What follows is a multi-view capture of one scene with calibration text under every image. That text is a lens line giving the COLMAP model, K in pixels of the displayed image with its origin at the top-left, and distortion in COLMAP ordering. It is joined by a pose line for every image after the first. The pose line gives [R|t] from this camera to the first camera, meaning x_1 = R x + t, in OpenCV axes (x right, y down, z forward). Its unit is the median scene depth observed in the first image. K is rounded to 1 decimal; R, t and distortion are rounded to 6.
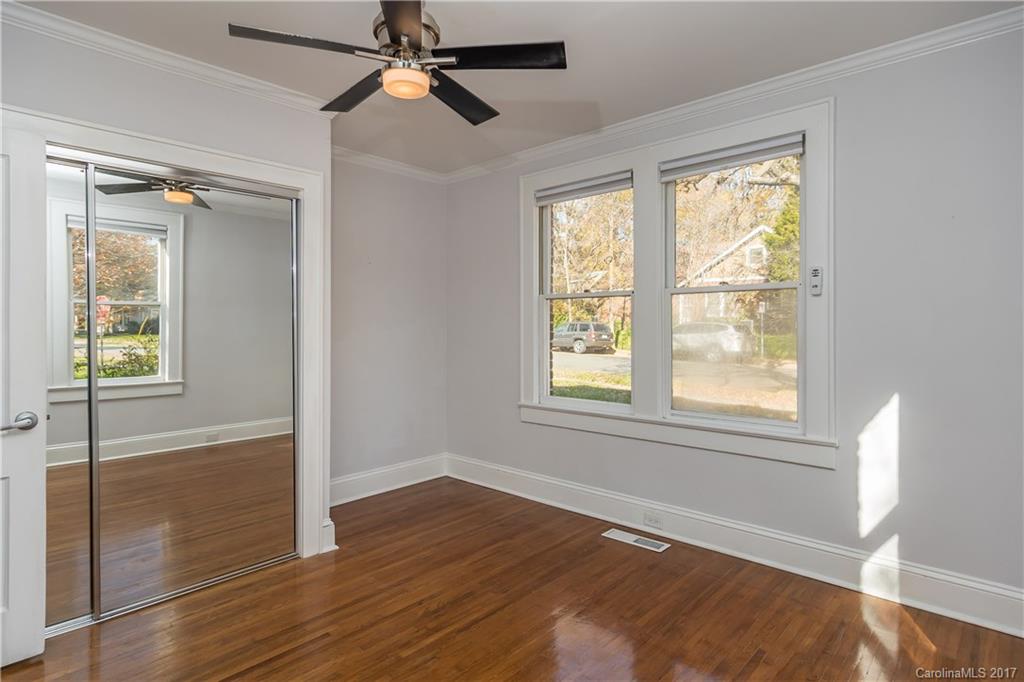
lens RADIAL K [[553.8, 0, 506.7], [0, 553.8, 331.1], [0, 0, 1]] dist [0.005221, -0.000661]
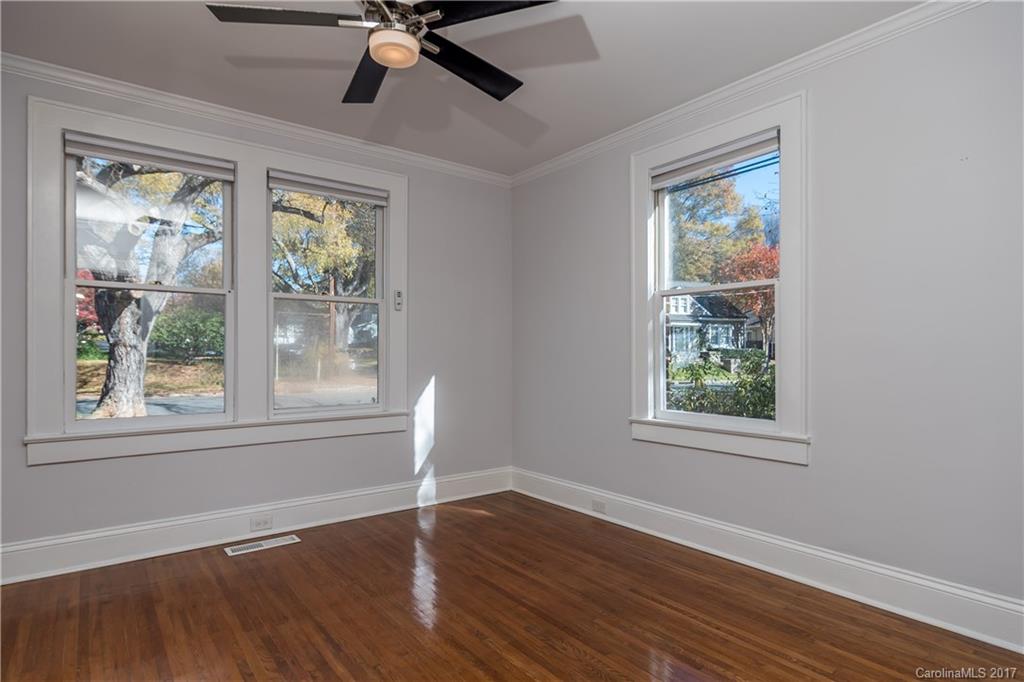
lens RADIAL K [[553.8, 0, 507.4], [0, 553.8, 350.3], [0, 0, 1]] dist [0.005221, -0.000661]
pose [[0.158209, 0.010510, 0.987350, -0.793451], [0.002415, 0.999936, -0.011030, 0.051197], [-0.987403, 0.004129, 0.158174, 0.489421]]
